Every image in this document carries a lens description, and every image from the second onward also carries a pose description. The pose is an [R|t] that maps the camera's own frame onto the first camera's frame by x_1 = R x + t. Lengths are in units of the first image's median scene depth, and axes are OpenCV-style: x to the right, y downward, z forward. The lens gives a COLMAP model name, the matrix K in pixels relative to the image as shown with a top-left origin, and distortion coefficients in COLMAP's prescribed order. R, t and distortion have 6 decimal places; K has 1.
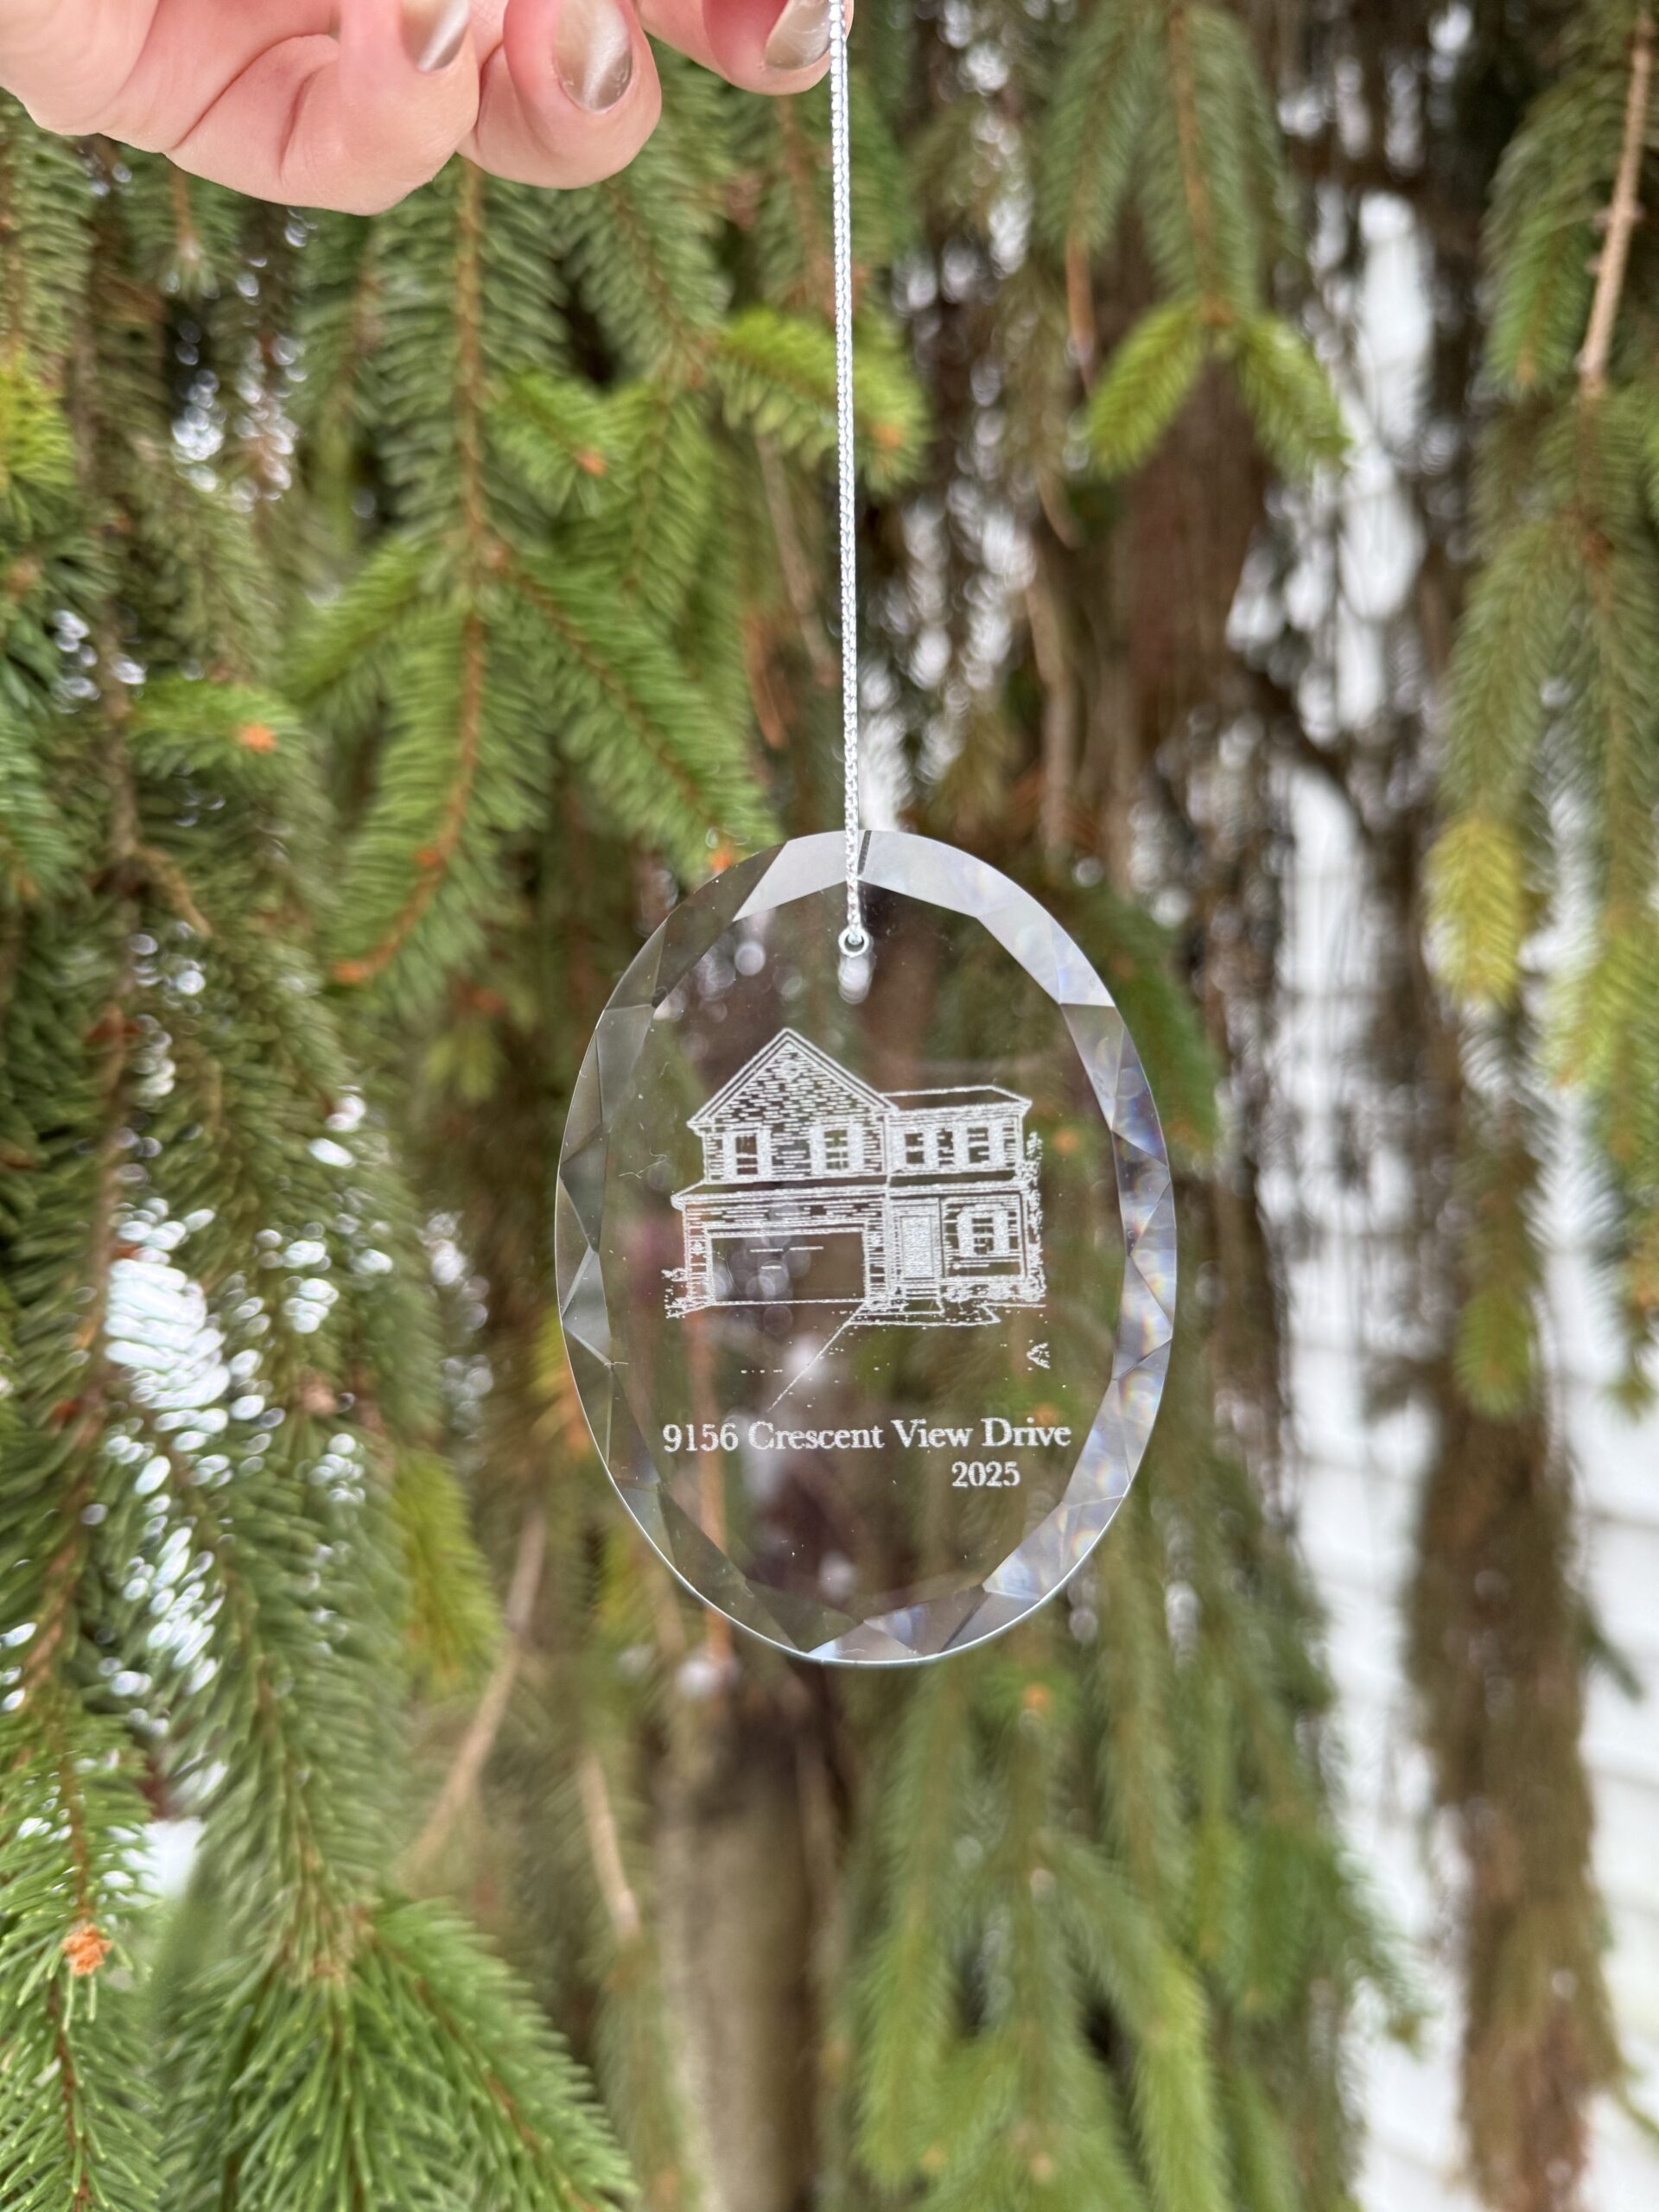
lens RADIAL K [[1615.8, 0, 825.1], [0, 1615.8, 1109.3], [0, 0, 1]] dist [-0.074285, 0.022149]
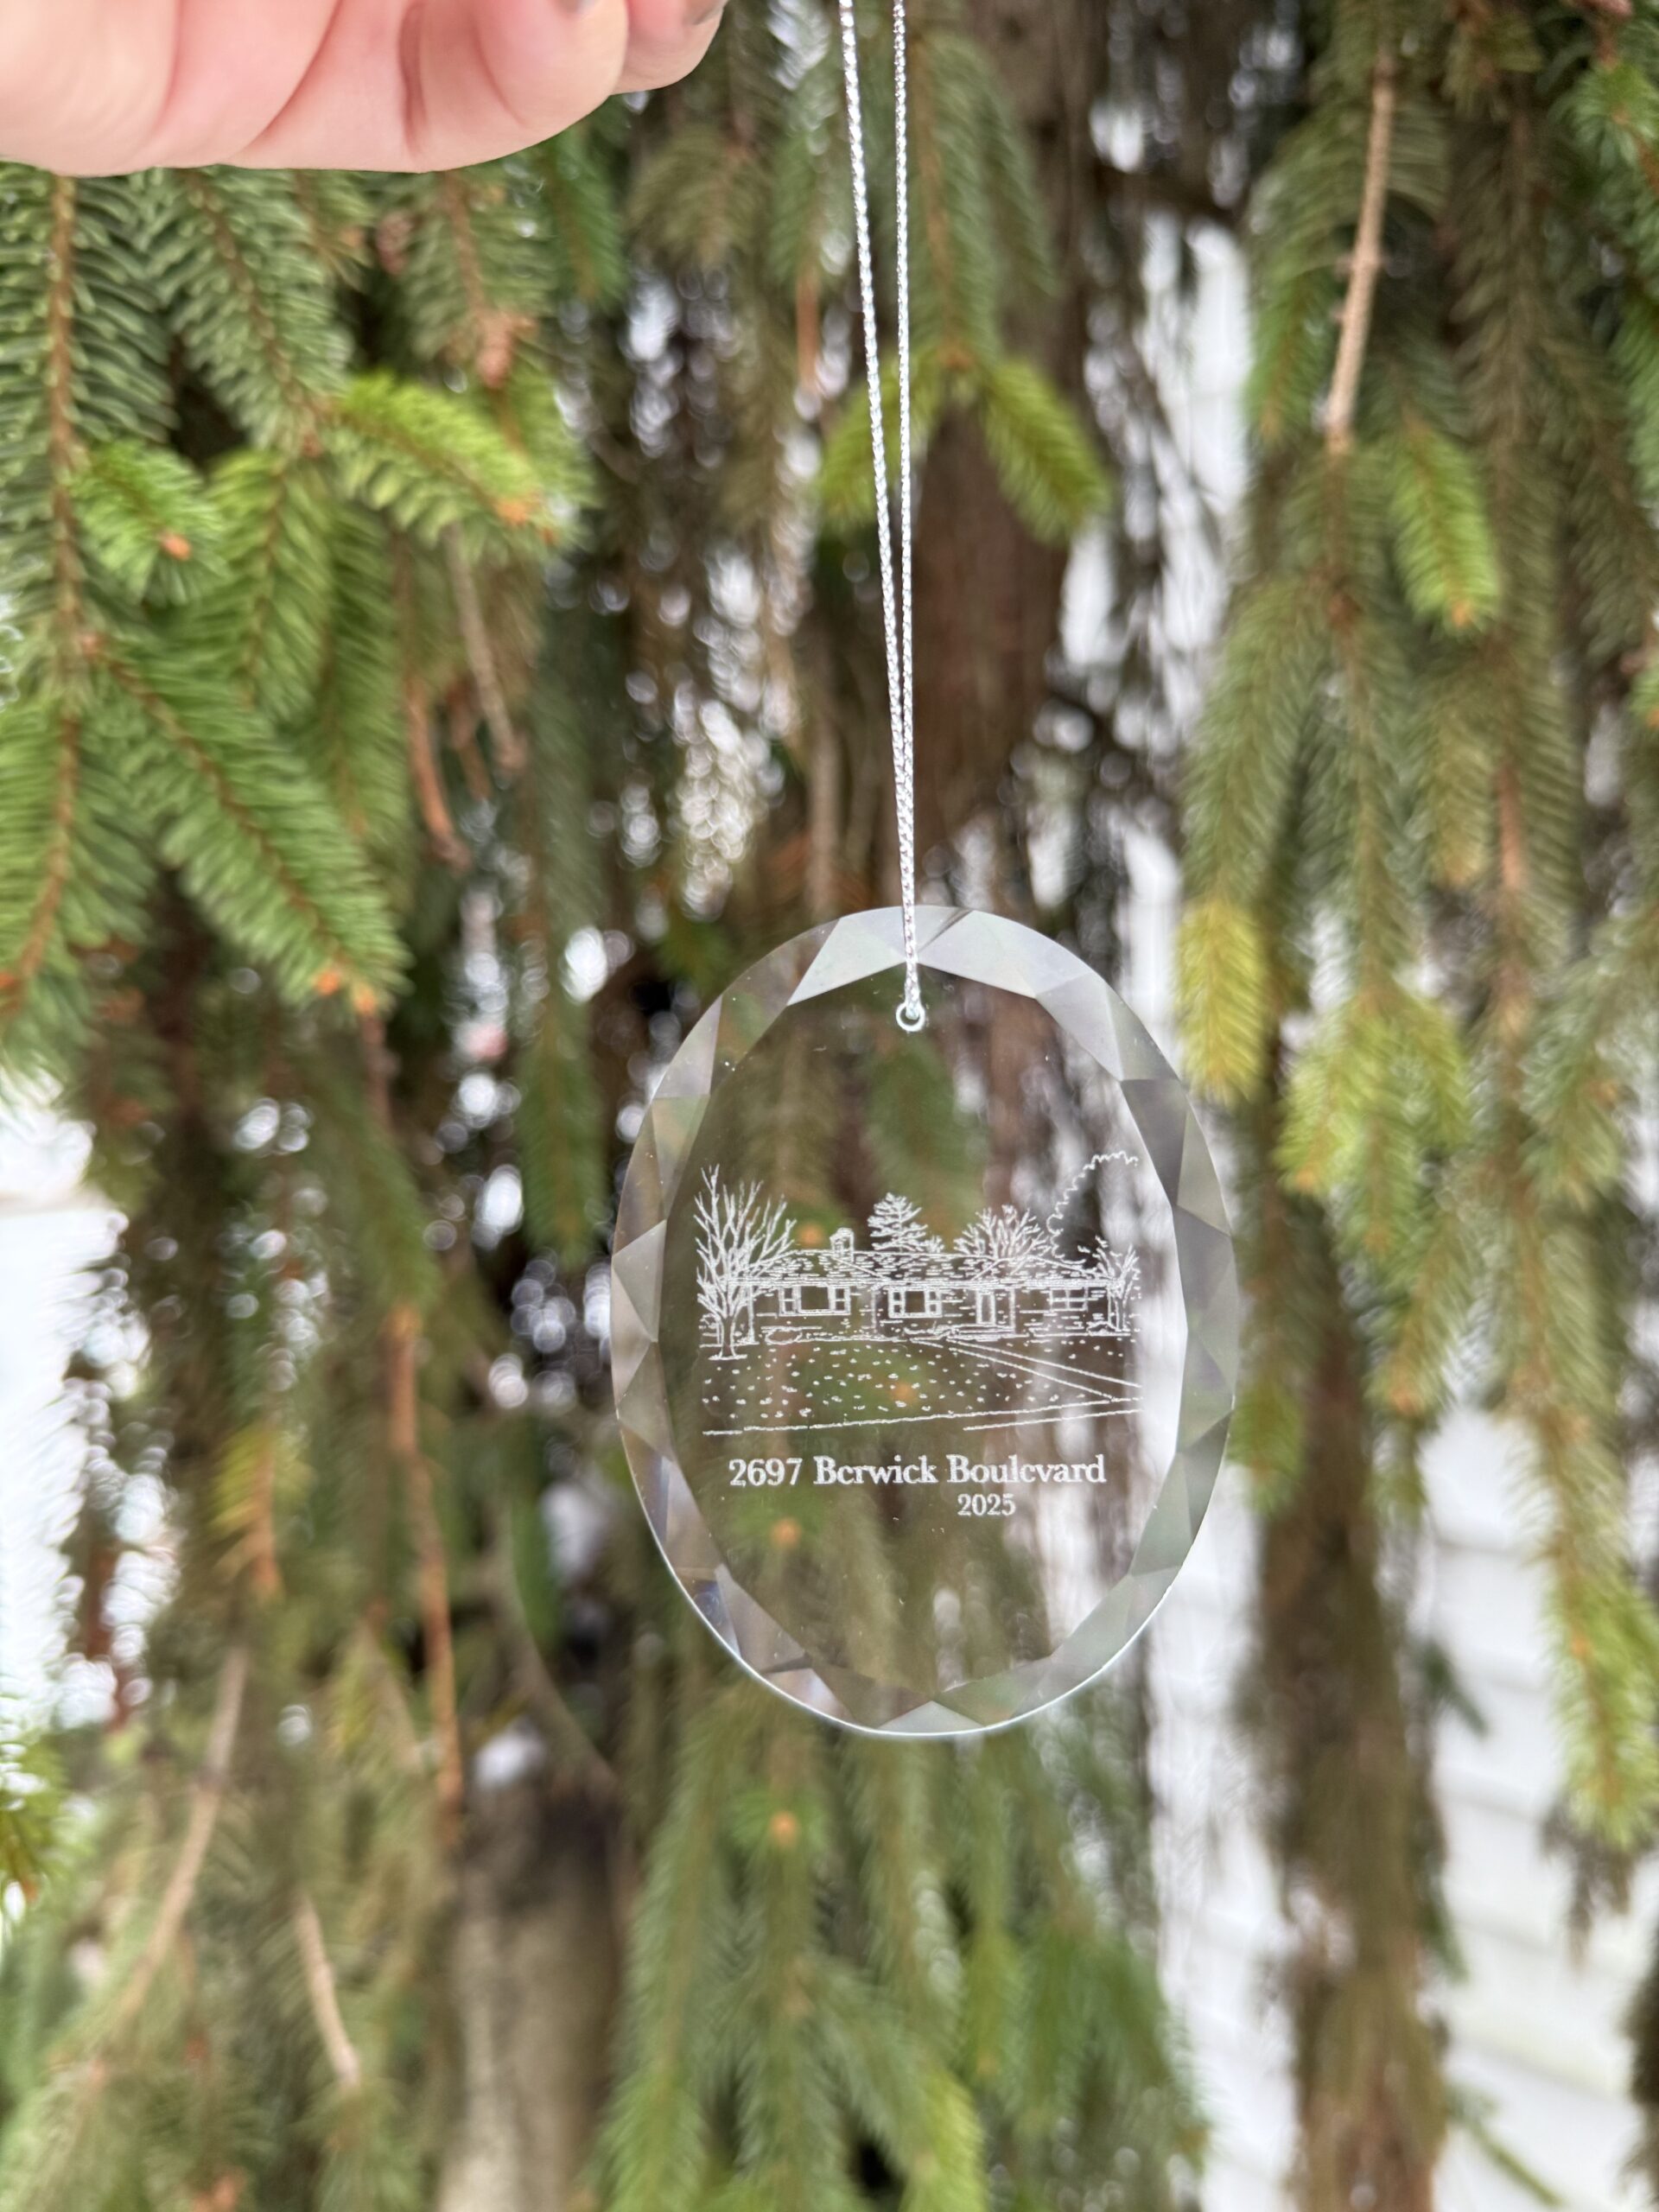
lens RADIAL K [[1611.8, 0, 829.5], [0, 1611.8, 1106.0], [0, 0, 1]] dist [-0.062808, 0.008150]
pose [[0.998076, -0.011851, 0.060855, 0.119924], [0.012097, 0.999920, -0.003671, -0.059194], [-0.060806, 0.004401, 0.998140, 0.065409]]
